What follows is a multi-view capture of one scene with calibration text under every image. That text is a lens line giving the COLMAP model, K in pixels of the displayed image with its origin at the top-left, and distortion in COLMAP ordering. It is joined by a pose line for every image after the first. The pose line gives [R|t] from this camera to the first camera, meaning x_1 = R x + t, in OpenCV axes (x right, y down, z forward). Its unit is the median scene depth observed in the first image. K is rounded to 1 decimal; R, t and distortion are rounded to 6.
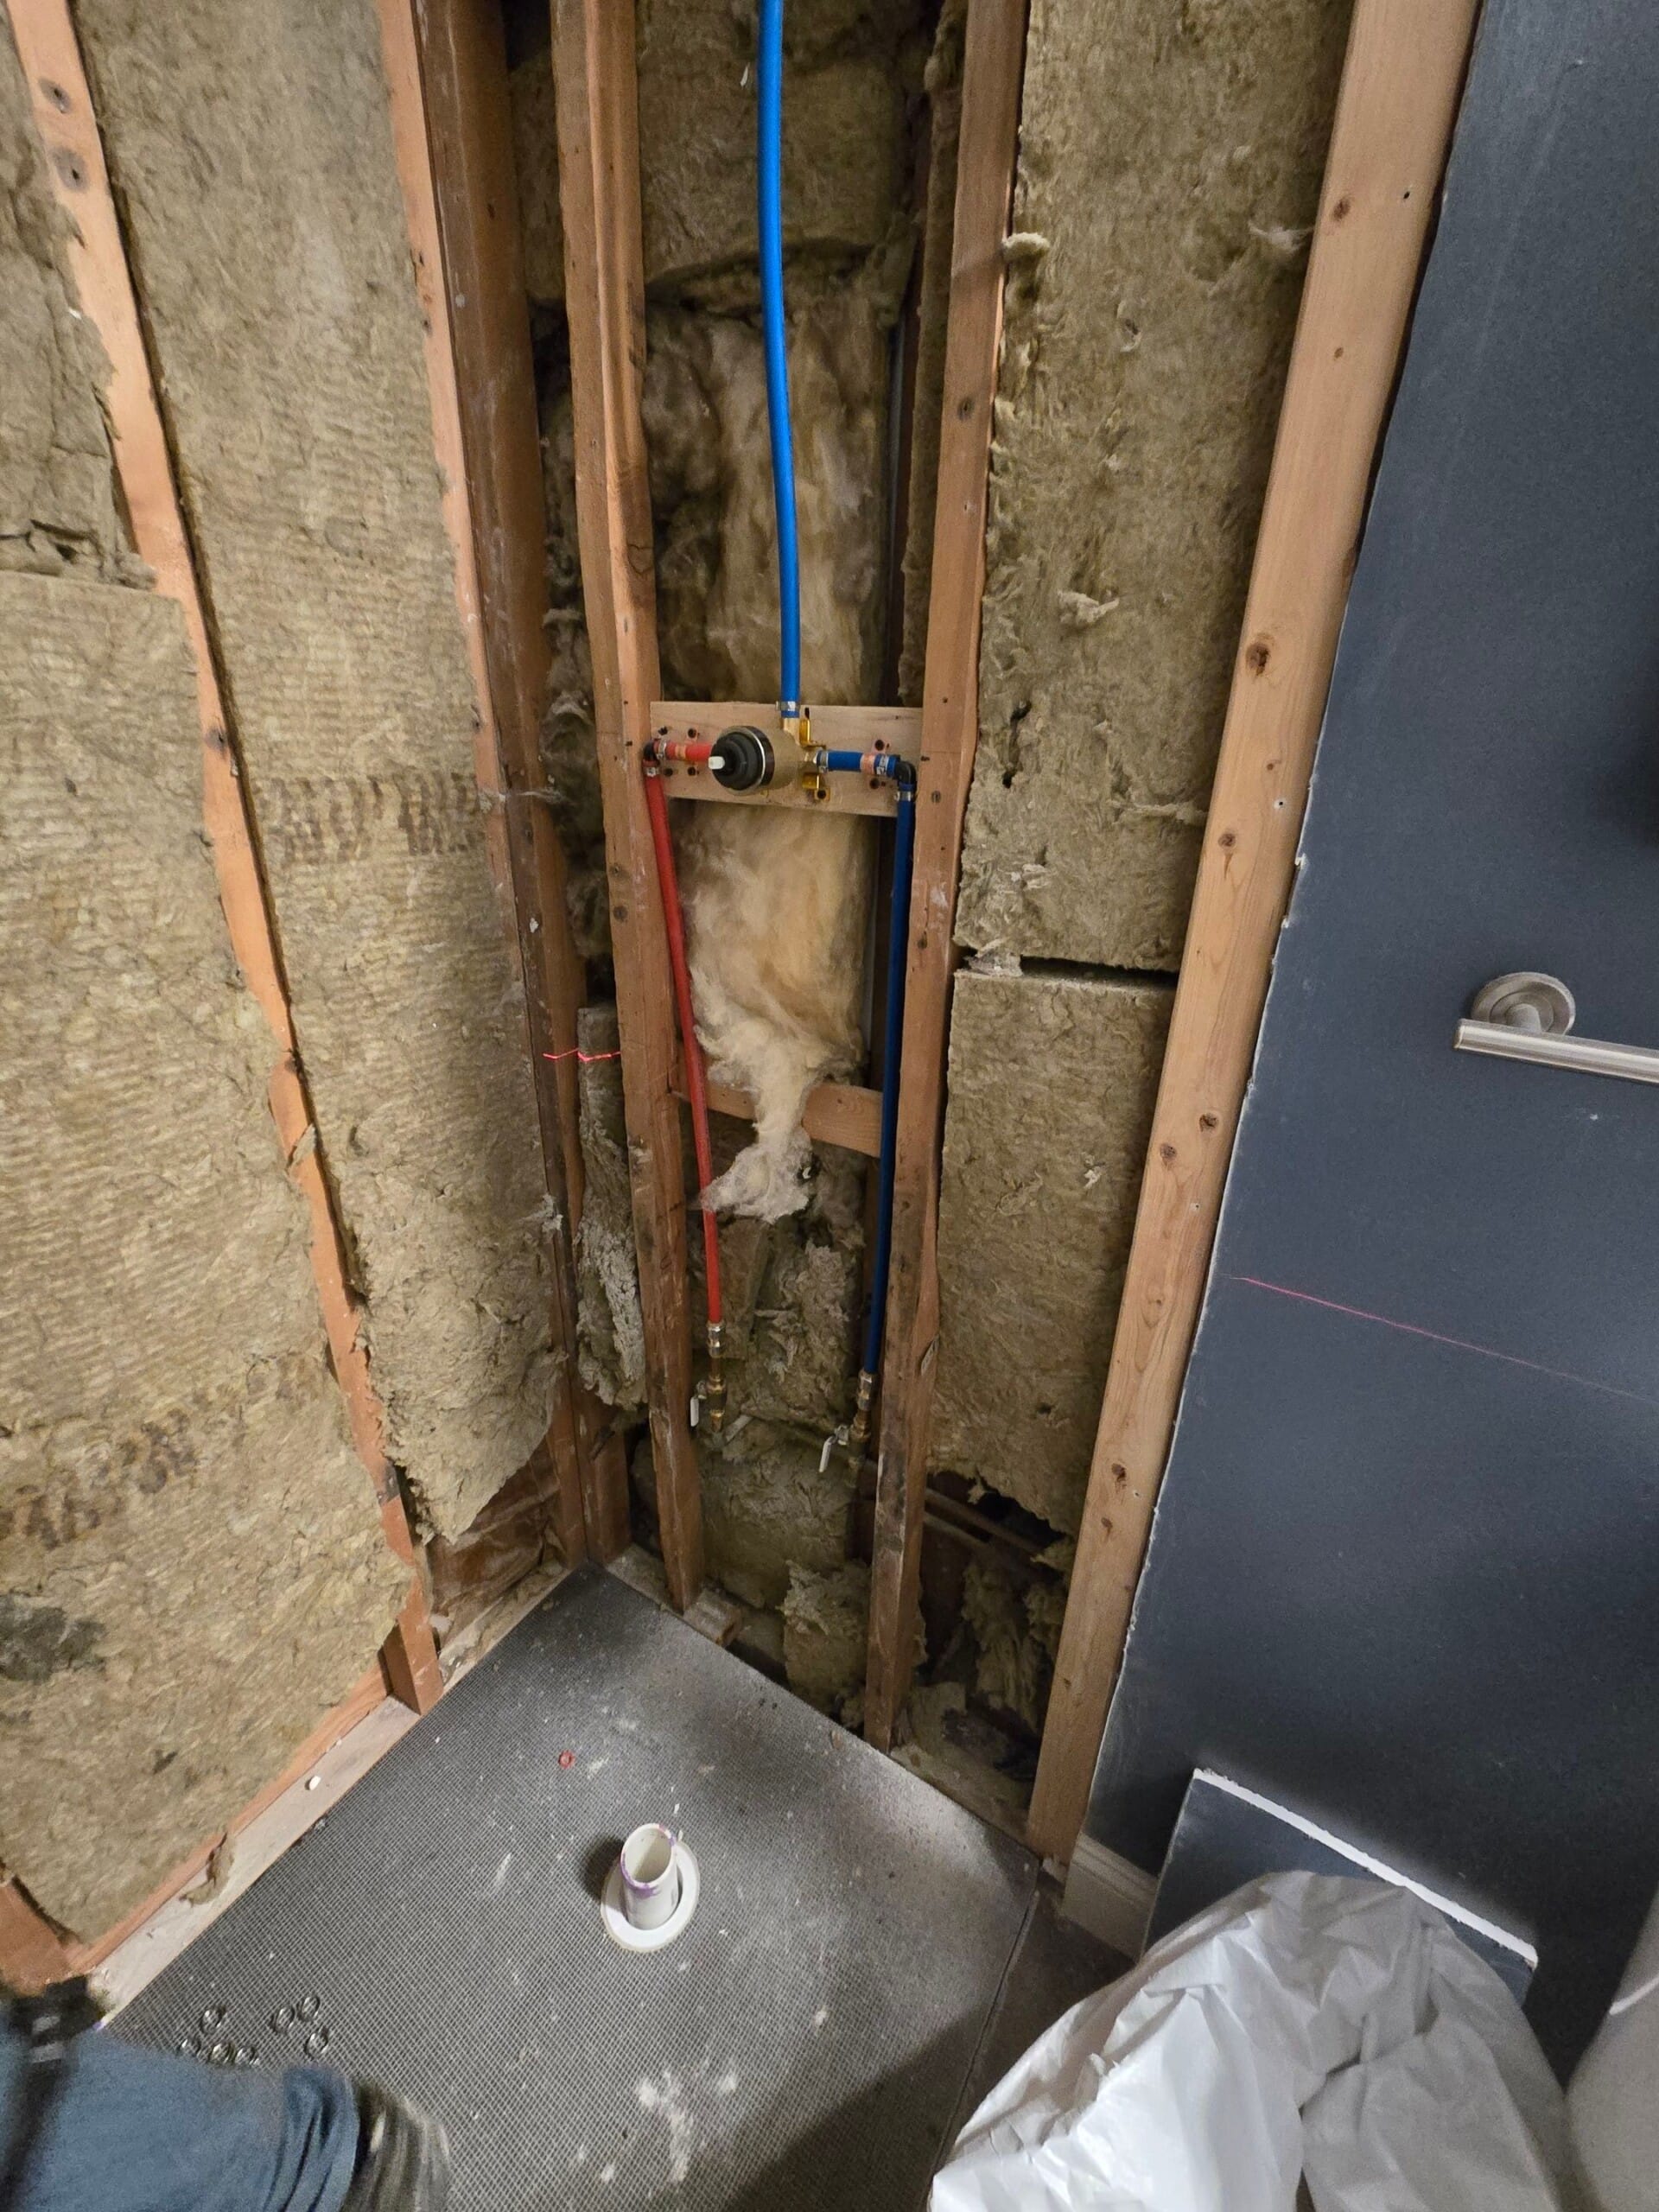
lens RADIAL K [[899.1, 0, 835.3], [0, 899.1, 1104.1], [0, 0, 1]] dist [-0.005269, 0.001482]
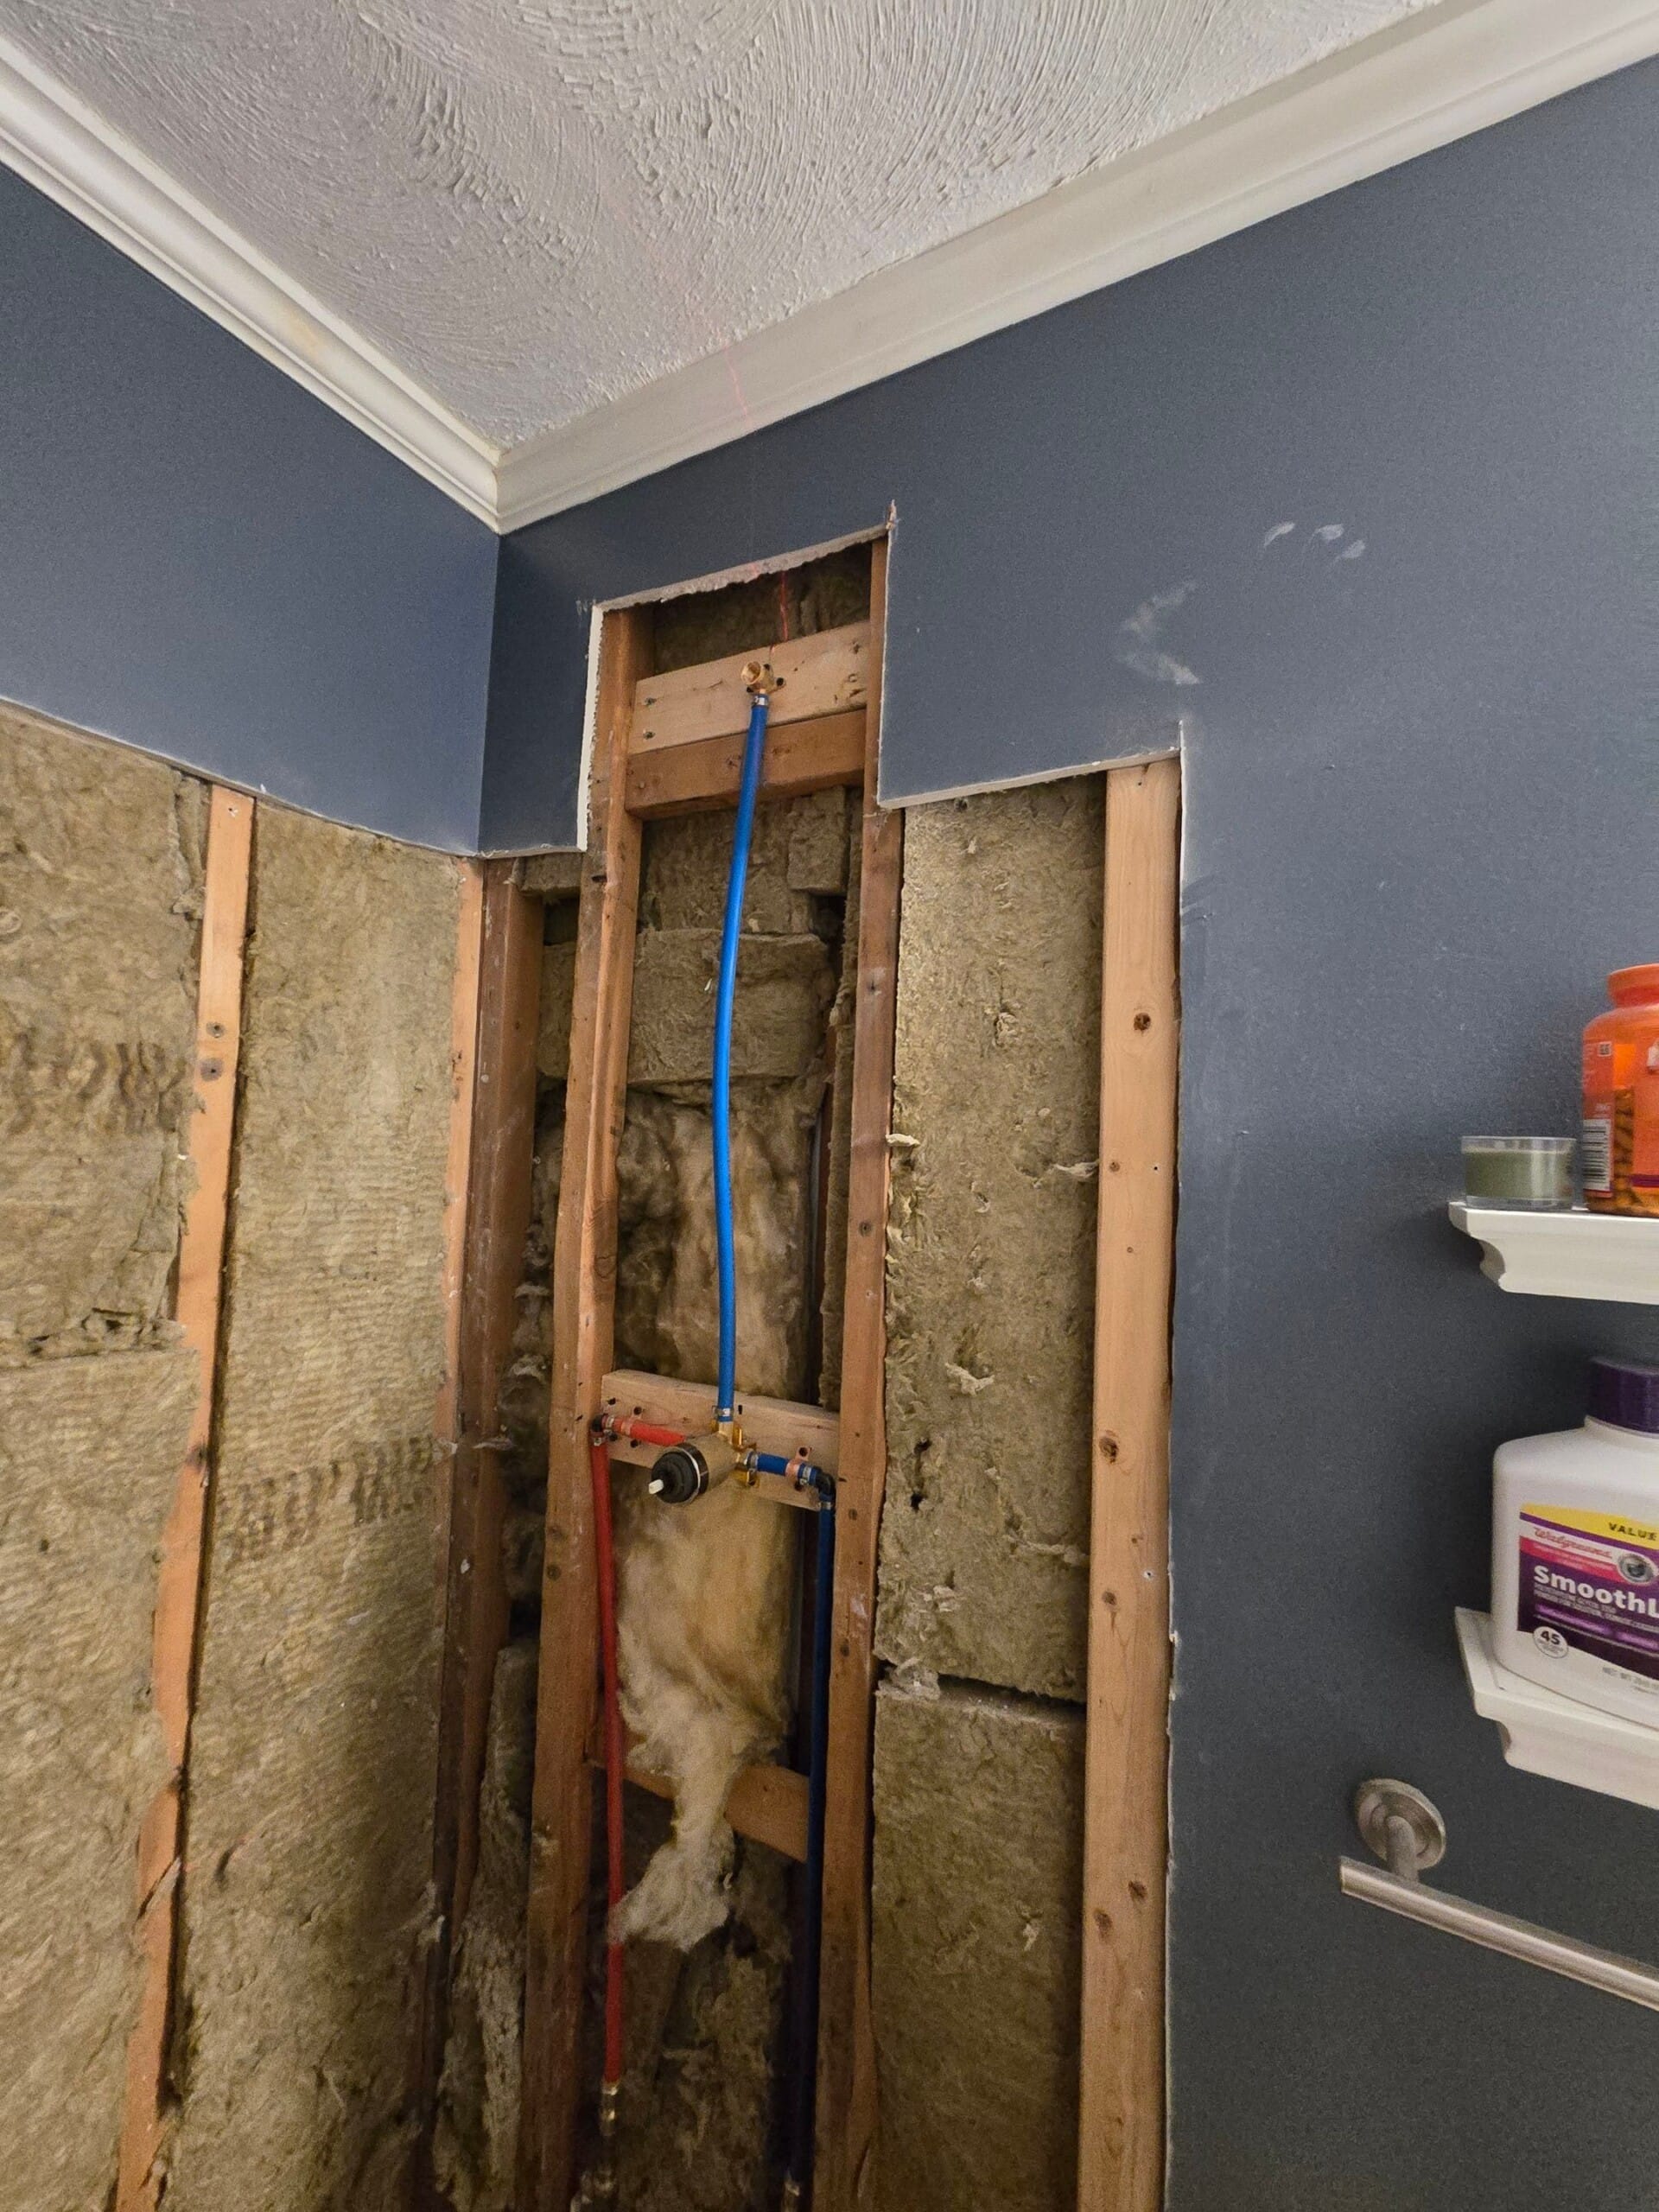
lens RADIAL K [[899.1, 0, 831.6], [0, 899.1, 1094.2], [0, 0, 1]] dist [-0.005269, 0.001482]
pose [[0.998222, 0.012194, 0.058344, 0.013719], [0.014545, 0.899423, -0.436838, -0.308673], [-0.057803, 0.436910, 0.897646, -0.215434]]
